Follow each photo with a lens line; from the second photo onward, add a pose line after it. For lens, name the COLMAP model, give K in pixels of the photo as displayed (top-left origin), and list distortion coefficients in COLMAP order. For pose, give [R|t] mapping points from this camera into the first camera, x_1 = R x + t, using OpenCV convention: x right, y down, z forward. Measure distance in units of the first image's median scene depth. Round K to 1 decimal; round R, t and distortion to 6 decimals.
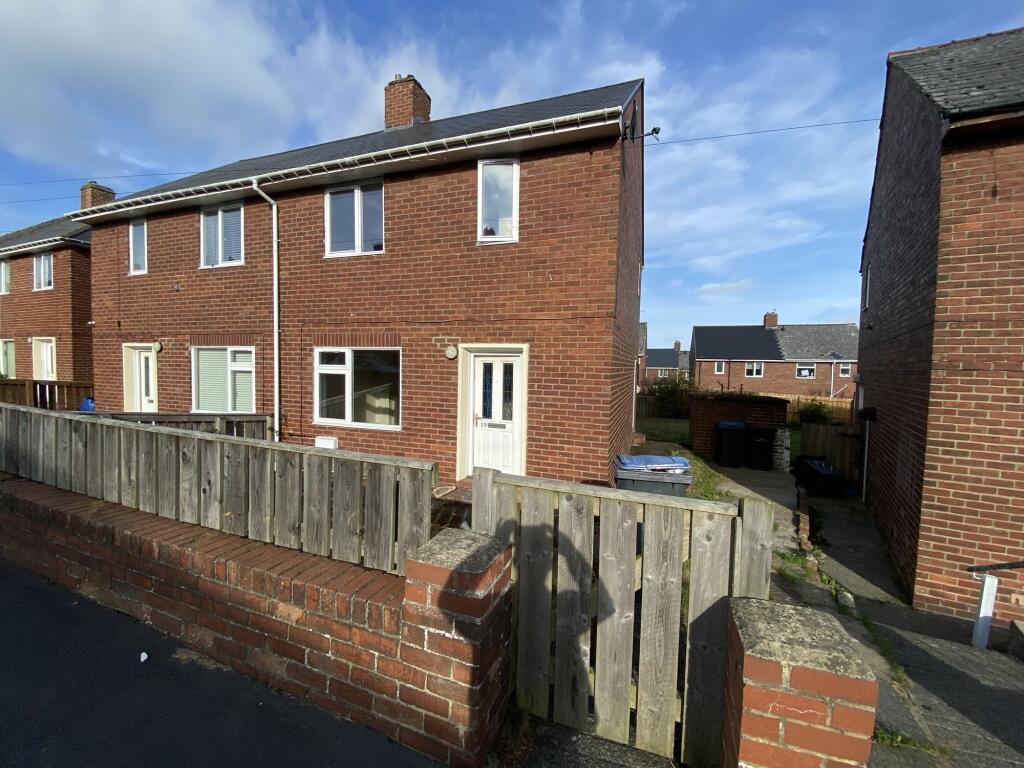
lens RADIAL K [[415.8, 0, 509.6], [0, 415.8, 385.1], [0, 0, 1]] dist [-0.002477, -0.001703]
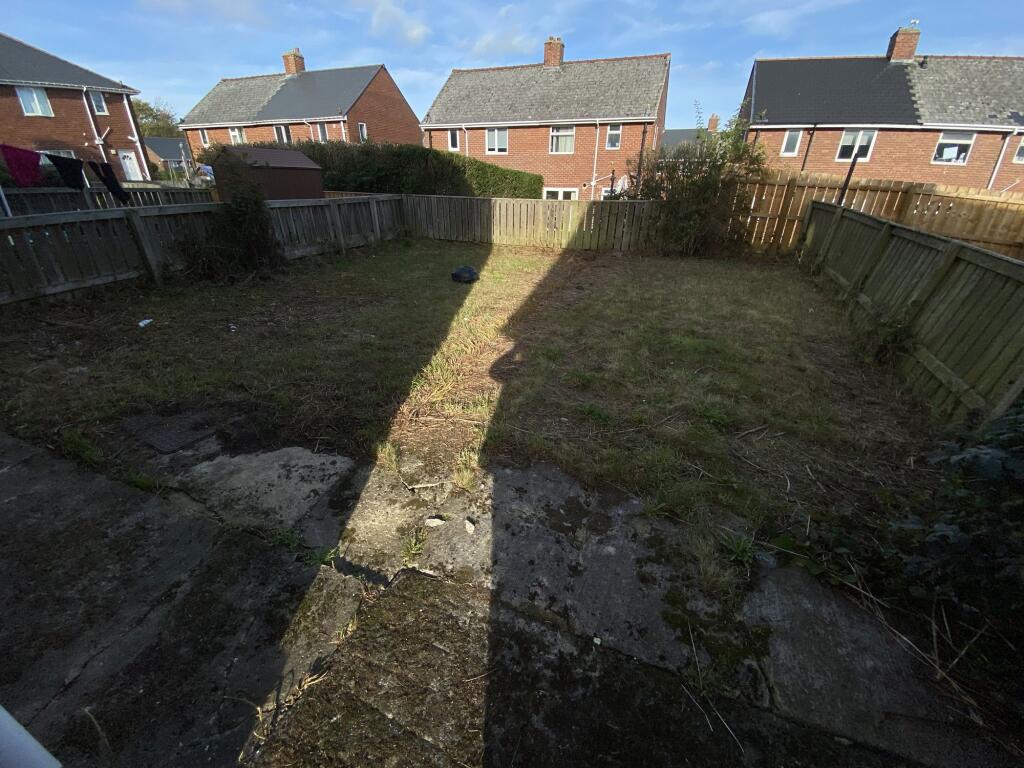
lens RADIAL K [[415.8, 0, 518.1], [0, 415.8, 382.0], [0, 0, 1]] dist [-0.002477, -0.001703]
pose [[0.999995, -0.003084, 0.000621, 0.510364], [0.002544, 0.909025, 0.416733, 0.047514], [-0.001850, -0.416729, 0.909029, 1.284490]]
